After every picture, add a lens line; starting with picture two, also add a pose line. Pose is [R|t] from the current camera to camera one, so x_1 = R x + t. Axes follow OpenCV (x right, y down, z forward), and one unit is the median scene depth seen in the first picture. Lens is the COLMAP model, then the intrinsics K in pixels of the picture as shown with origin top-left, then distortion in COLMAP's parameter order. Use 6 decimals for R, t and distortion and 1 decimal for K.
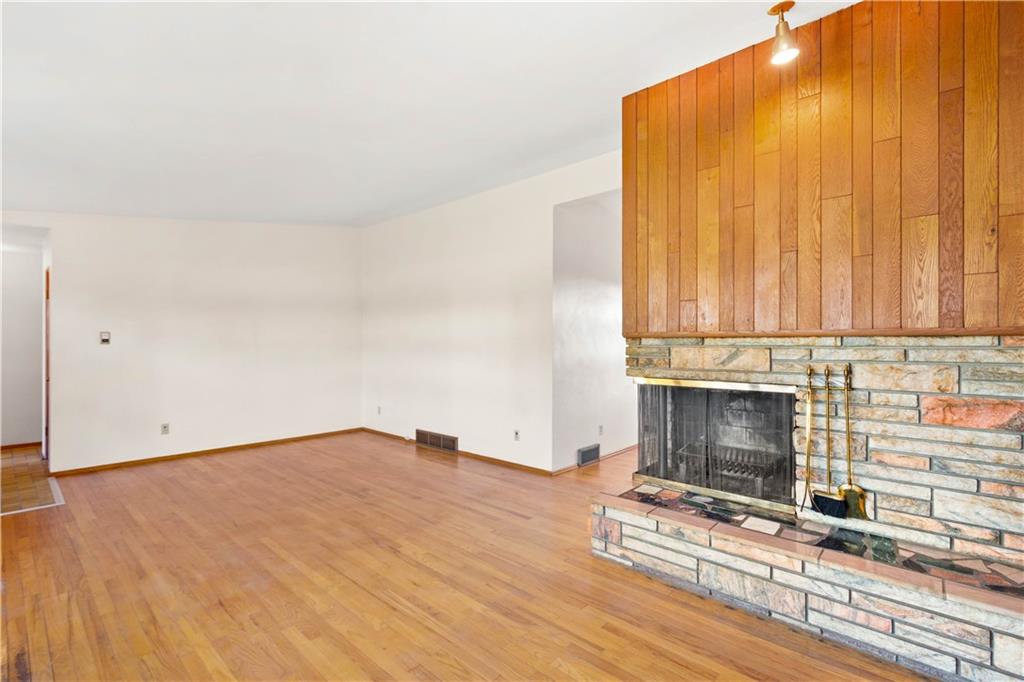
lens RADIAL K [[478.0, 0, 512.0], [0, 478.0, 341.0], [0, 0, 1]] dist [0.003430, 0.000754]
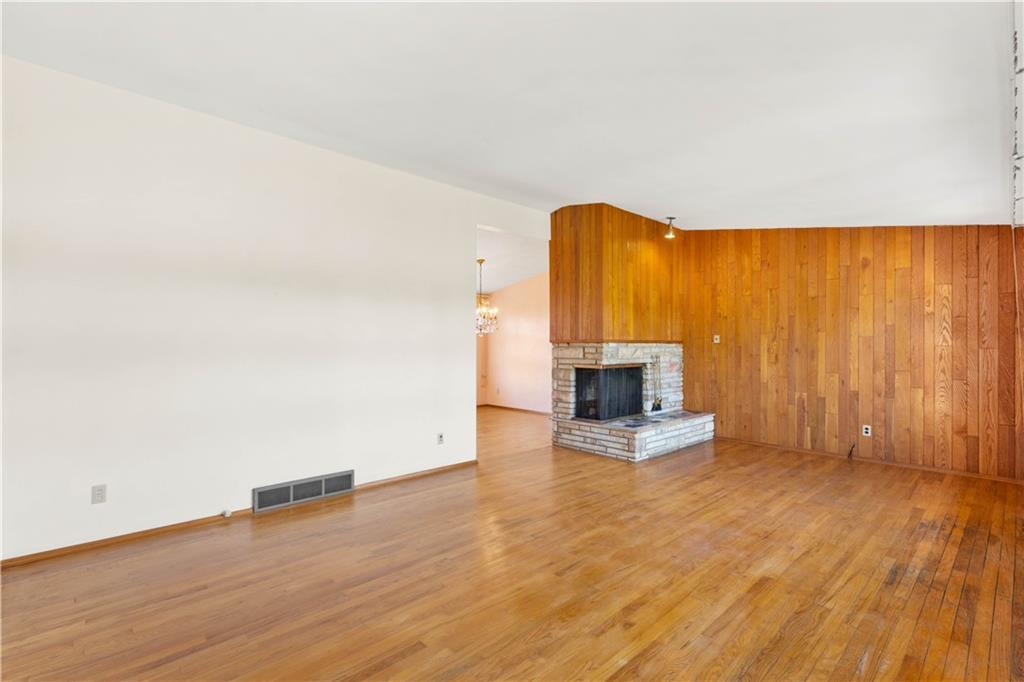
lens RADIAL K [[457.2, 0, 527.8], [0, 457.2, 349.7], [0, 0, 1]] dist [-0.000295, -0.000144]
pose [[0.067632, -0.009908, 0.997661, -1.647421], [-0.002531, 0.999946, 0.010102, 0.003194], [-0.997707, -0.003208, 0.067604, 1.347004]]
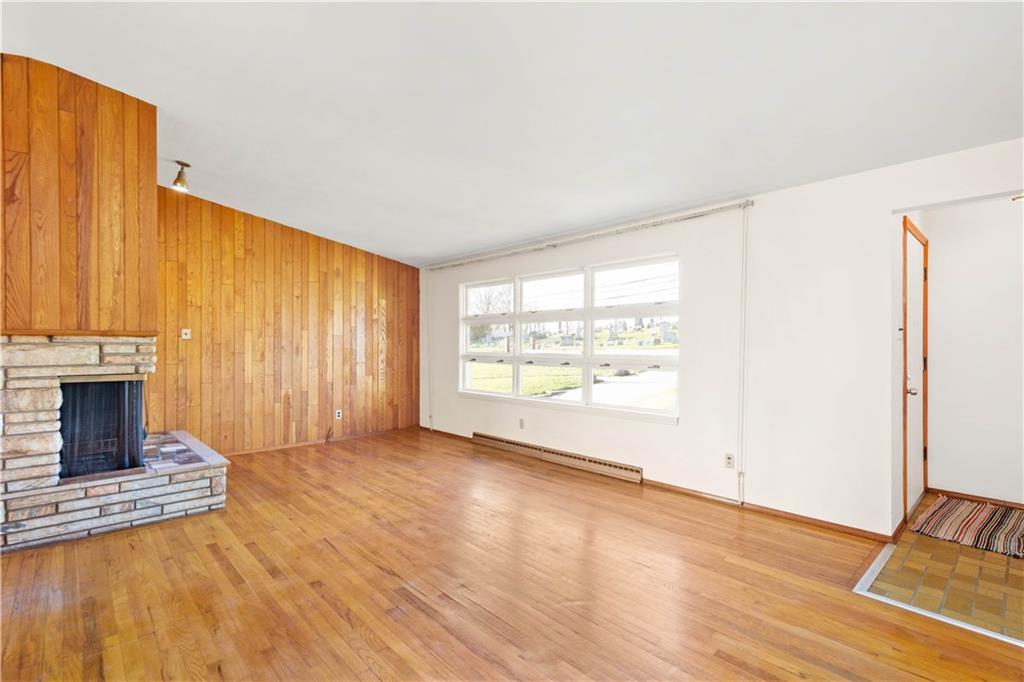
lens RADIAL K [[466.0, 0, 508.0], [0, 466.0, 350.8], [0, 0, 1]] dist [-0.000057, 0.000421]
pose [[-0.995033, -0.003663, 0.099481, -0.732021], [-0.002553, 0.999933, 0.011282, 0.013119], [-0.099516, 0.010972, -0.994975, 2.251489]]
